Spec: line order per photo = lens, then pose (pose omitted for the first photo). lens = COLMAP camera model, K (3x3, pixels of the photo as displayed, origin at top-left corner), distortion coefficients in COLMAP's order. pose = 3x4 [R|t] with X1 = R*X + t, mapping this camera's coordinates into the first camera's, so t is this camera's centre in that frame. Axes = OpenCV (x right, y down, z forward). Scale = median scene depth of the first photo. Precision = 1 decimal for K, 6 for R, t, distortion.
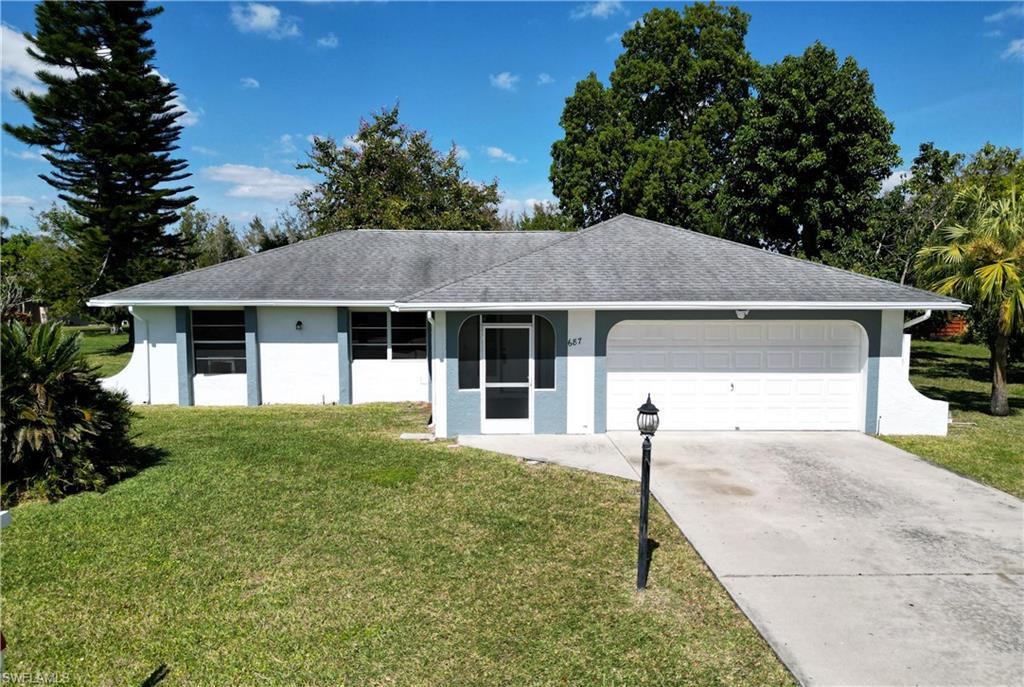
lens RADIAL K [[711.2, 0, 491.2], [0, 711.2, 359.3], [0, 0, 1]] dist [0.081685, -0.078024]
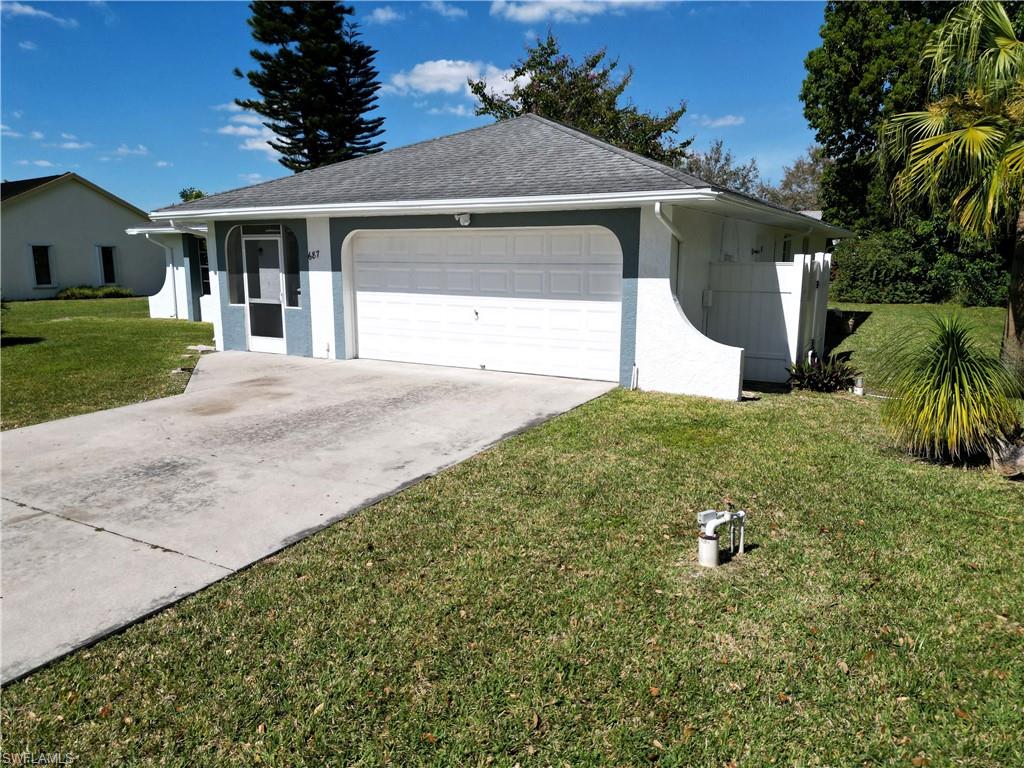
lens RADIAL K [[714.3, 0, 512.0], [0, 714.3, 384.0], [0, 0, 1]] dist [0.052490, -0.000171]
pose [[0.844460, 0.091407, -0.527761, 0.759465], [-0.051188, 0.994593, 0.090356, 0.039376], [0.533166, -0.049287, 0.844574, 0.328105]]
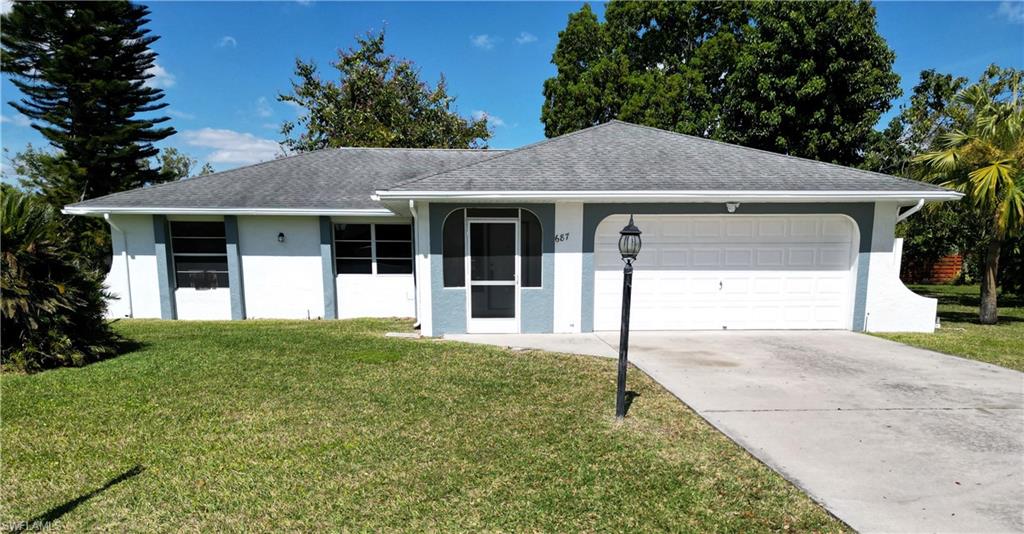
lens RADIAL K [[710.9, 0, 490.9], [0, 710.9, 389.8], [0, 0, 1]] dist [0.082473, -0.081470]
pose [[0.999950, -0.004945, 0.008744, 0.009179], [0.004213, 0.996632, 0.081898, 0.094837], [-0.009119, -0.081857, 0.996602, 0.005520]]
